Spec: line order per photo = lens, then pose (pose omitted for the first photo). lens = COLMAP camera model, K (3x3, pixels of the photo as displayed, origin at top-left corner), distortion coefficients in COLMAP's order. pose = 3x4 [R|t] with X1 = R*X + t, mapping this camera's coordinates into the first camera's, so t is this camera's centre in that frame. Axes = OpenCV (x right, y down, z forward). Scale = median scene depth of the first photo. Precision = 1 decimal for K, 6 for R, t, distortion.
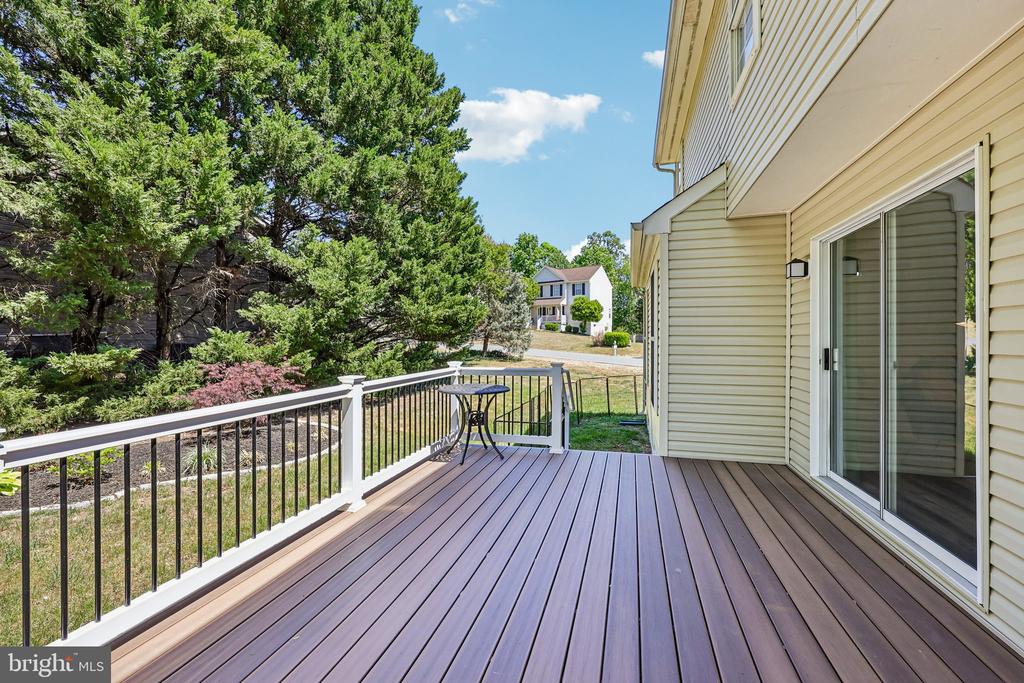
lens RADIAL K [[422.9, 0, 505.8], [0, 422.9, 341.0], [0, 0, 1]] dist [-0.001634, 0.000788]
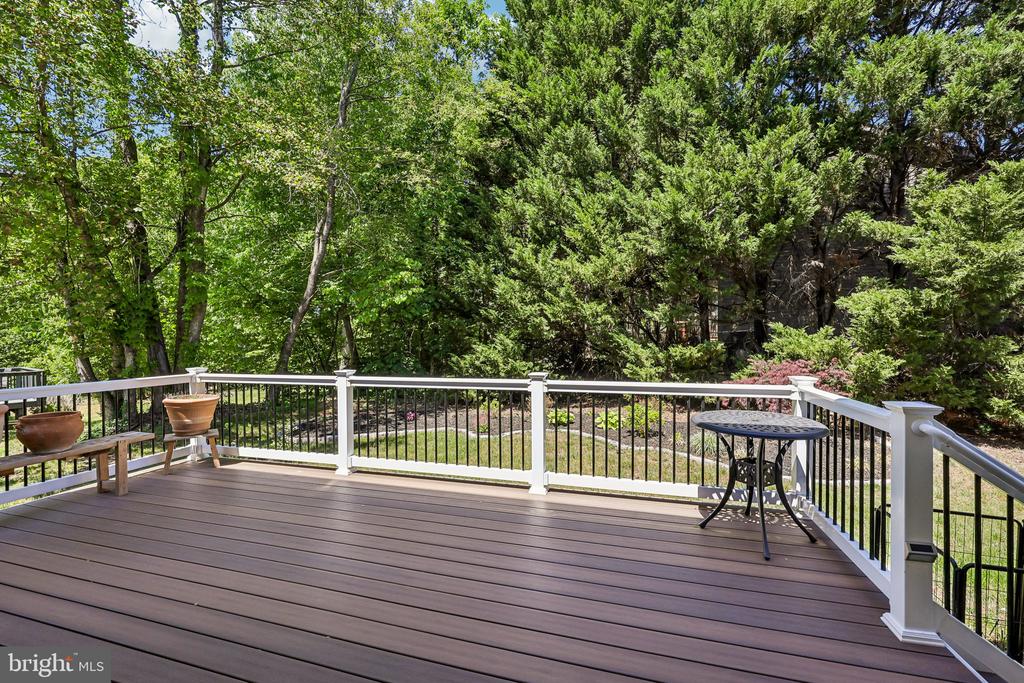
lens RADIAL K [[422.9, 0, 518.9], [0, 422.9, 345.0], [0, 0, 1]] dist [-0.001634, 0.000788]
pose [[0.023831, 0.024595, -0.999413, 0.594114], [0.001933, 0.999694, 0.024648, -0.013690], [0.999714, -0.002519, 0.023776, 0.748066]]
